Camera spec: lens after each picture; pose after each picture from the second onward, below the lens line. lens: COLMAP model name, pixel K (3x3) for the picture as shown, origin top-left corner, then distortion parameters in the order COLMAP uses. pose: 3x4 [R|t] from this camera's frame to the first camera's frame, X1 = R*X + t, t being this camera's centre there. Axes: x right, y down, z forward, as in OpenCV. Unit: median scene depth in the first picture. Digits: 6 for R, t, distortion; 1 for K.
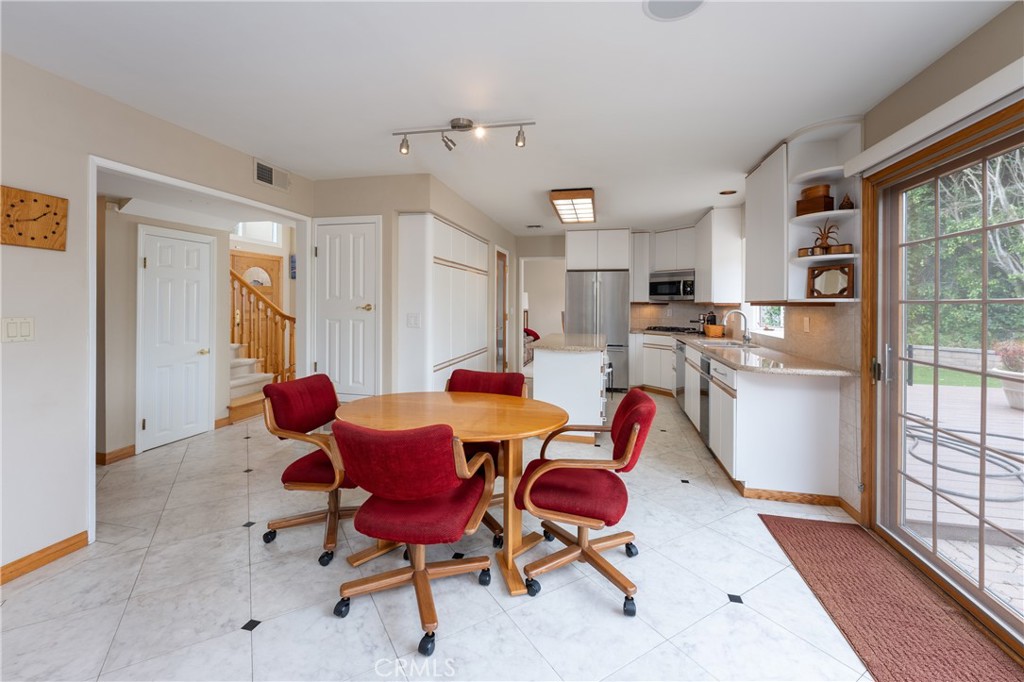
lens RADIAL K [[427.3, 0, 511.7], [0, 427.3, 304.8], [0, 0, 1]] dist [0.000056, -0.000322]
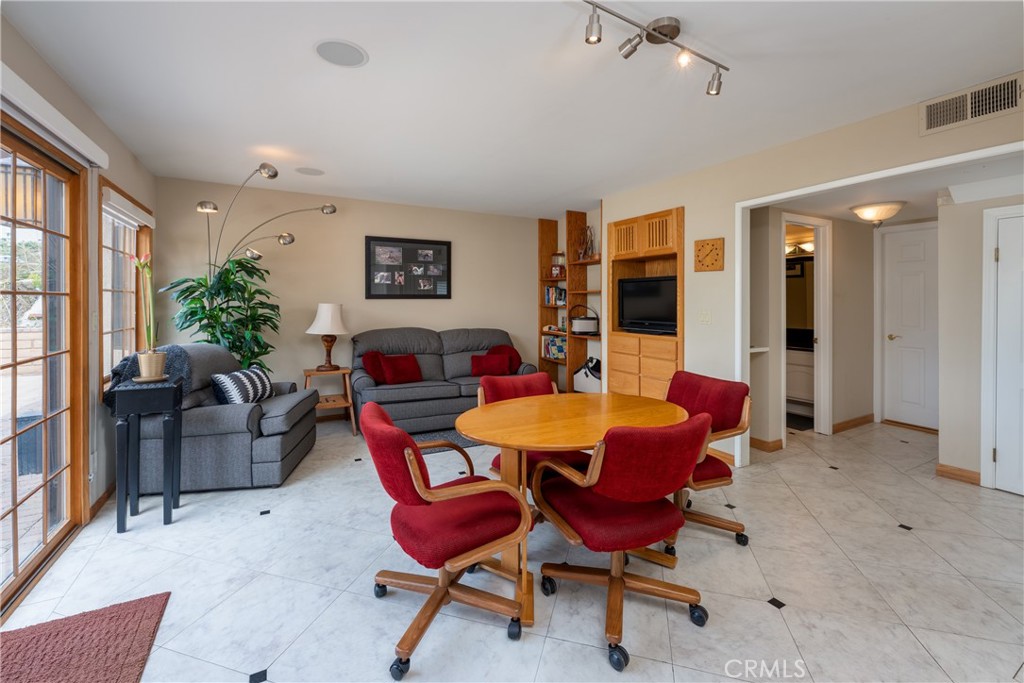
lens RADIAL K [[427.3, 0, 511.7], [0, 427.3, 305.3], [0, 0, 1]] dist [0.000056, -0.000322]
pose [[-0.745030, -0.001328, -0.667030, 0.242272], [-0.010397, 0.999900, 0.009621, -0.000239], [0.666950, 0.014103, -0.744969, 0.650909]]
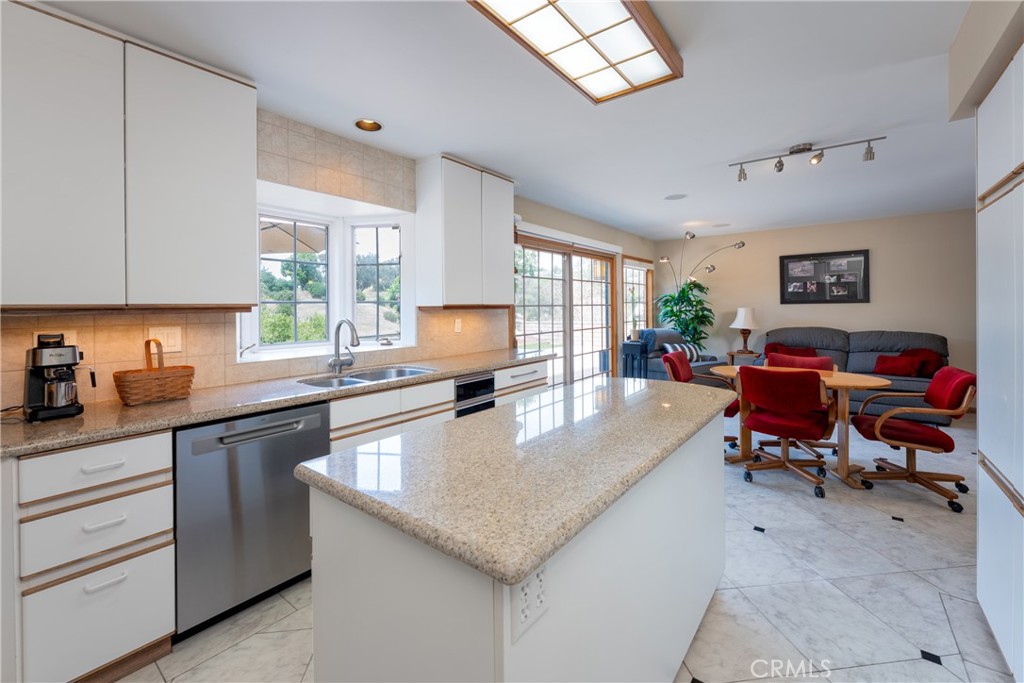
lens RADIAL K [[427.3, 0, 511.7], [0, 427.3, 305.3], [0, 0, 1]] dist [0.000056, -0.000322]
pose [[-0.904878, 0.005705, 0.425633, 0.047630], [0.006556, 0.999978, 0.000535, -0.003879], [-0.425620, 0.003275, -0.904896, 1.147049]]
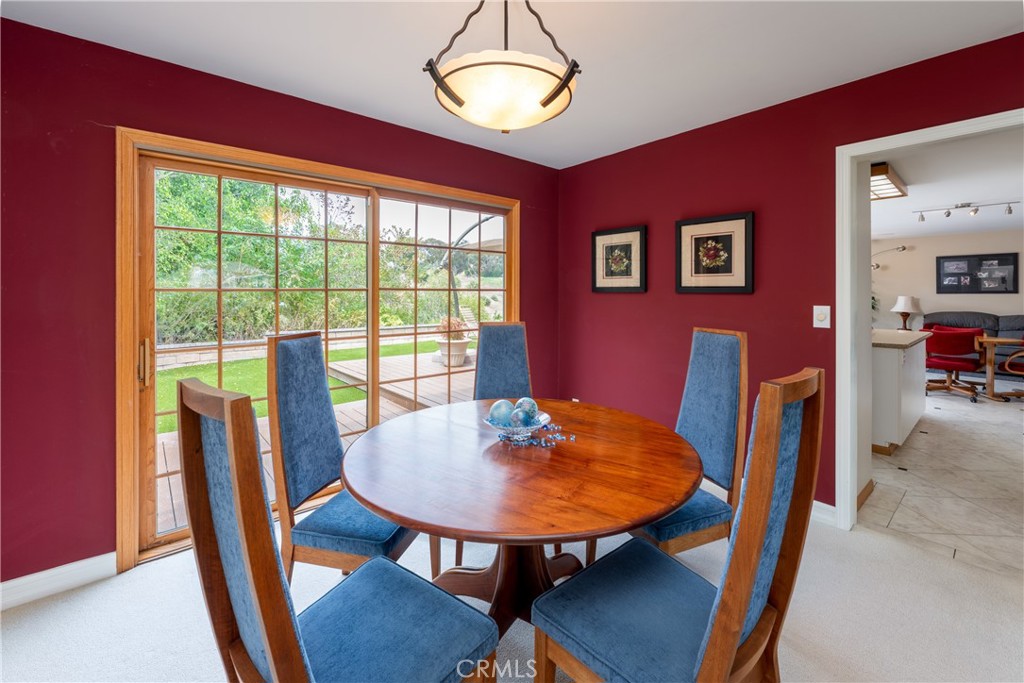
lens RADIAL K [[433.7, 0, 513.9], [0, 433.7, 295.1], [0, 0, 1]] dist [0.002674, 0.000513]
pose [[-0.812712, -0.004213, 0.582650, 0.193908], [0.000126, 0.999973, 0.007406, -0.008604], [-0.582665, 0.006092, -0.812689, 1.877436]]
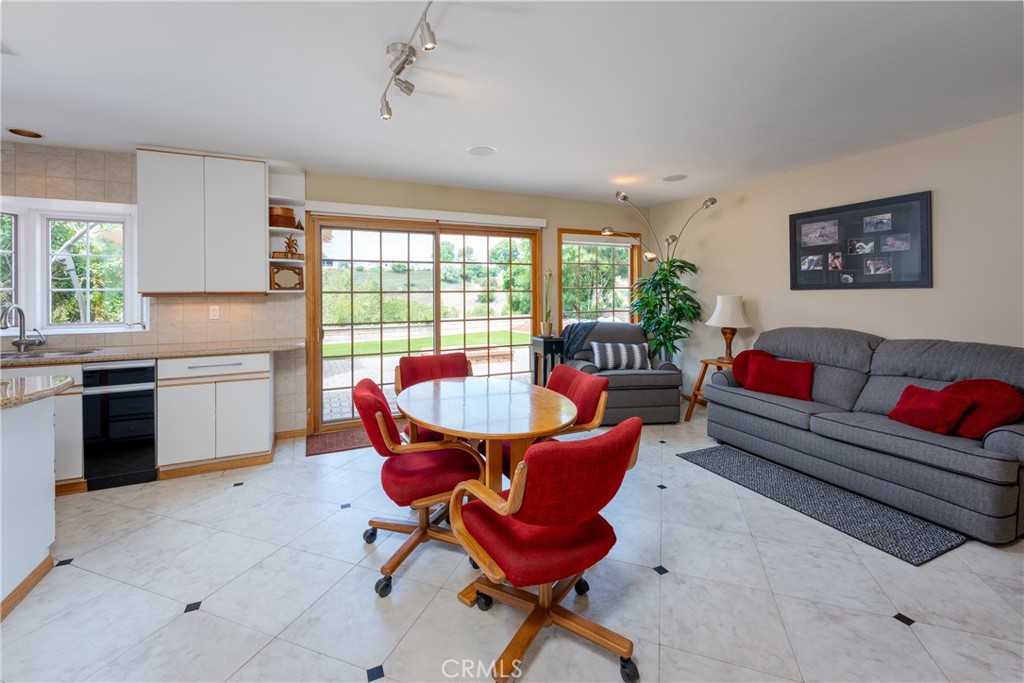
lens RADIAL K [[424.1, 0, 505.4], [0, 424.1, 295.0], [0, 0, 1]] dist [0.000451, 0.000112]
pose [[-0.611313, -0.004178, 0.791378, -0.394509], [0.006531, 0.999925, 0.010324, -0.003908], [-0.791362, 0.011479, -0.611240, 0.634595]]
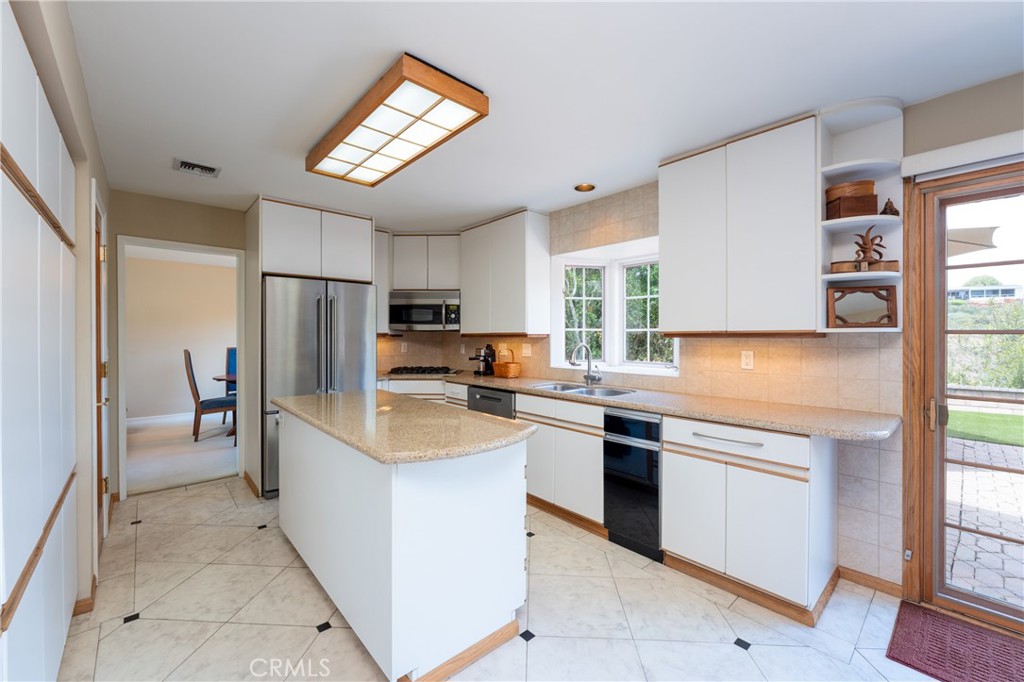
lens RADIAL K [[409.1, 0, 512.1], [0, 409.1, 336.9], [0, 0, 1]] dist [-0.003296, -0.000188]
pose [[0.576186, -0.006430, 0.817293, -0.126420], [0.005571, 0.999977, 0.003940, -0.001912], [-0.817300, 0.002283, 0.576208, 0.540173]]
